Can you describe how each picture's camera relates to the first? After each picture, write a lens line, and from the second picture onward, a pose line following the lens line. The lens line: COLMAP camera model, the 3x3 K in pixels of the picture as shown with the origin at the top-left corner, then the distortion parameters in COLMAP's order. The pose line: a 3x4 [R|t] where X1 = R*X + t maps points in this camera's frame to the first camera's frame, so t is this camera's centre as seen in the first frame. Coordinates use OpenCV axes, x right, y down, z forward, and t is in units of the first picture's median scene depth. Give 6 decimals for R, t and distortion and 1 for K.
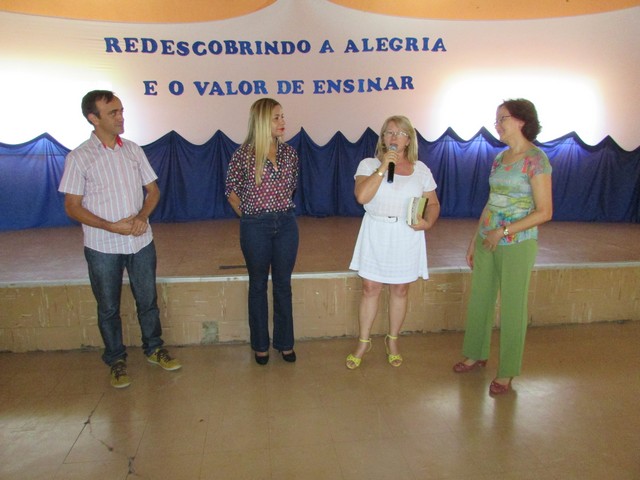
lens RADIAL K [[457.6, 0, 322.4], [0, 457.6, 239.6], [0, 0, 1]] dist [-0.025363, 0.001475]
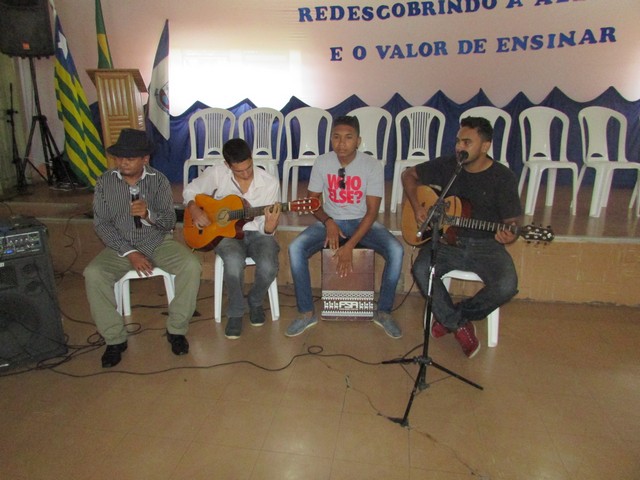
lens RADIAL K [[461.1, 0, 318.9], [0, 461.1, 238.9], [0, 0, 1]] dist [-0.033752, 0.024800]
pose [[0.951260, 0.069714, -0.300408, -0.059312], [-0.047805, 0.995673, 0.079682, 0.012748], [0.304663, -0.061437, 0.950477, -0.054819]]
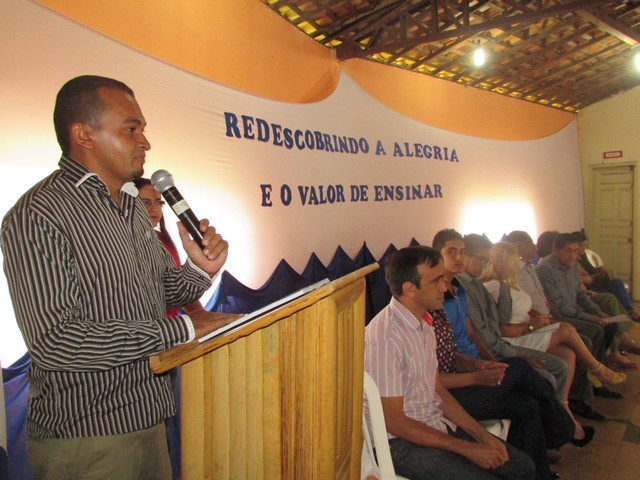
lens RADIAL K [[524.0, 0, 322.8], [0, 524.0, 239.6], [0, 0, 1]] dist [-0.028373, -0.001753]
pose [[0.710853, -0.042054, 0.702083, -0.771801], [0.152866, 0.983587, -0.095860, -0.178002], [-0.686528, 0.175466, 0.705614, 0.414631]]
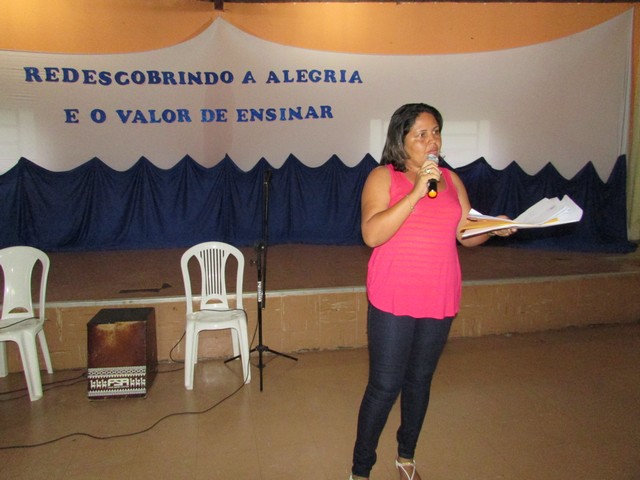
lens RADIAL K [[457.6, 0, 322.4], [0, 457.6, 239.6], [0, 0, 1]] dist [-0.025363, 0.001475]
pose [[0.997389, -0.012185, 0.071182, 0.099218], [0.015540, 0.998785, -0.046770, -0.000383], [-0.070526, 0.047754, 0.996366, -0.036722]]
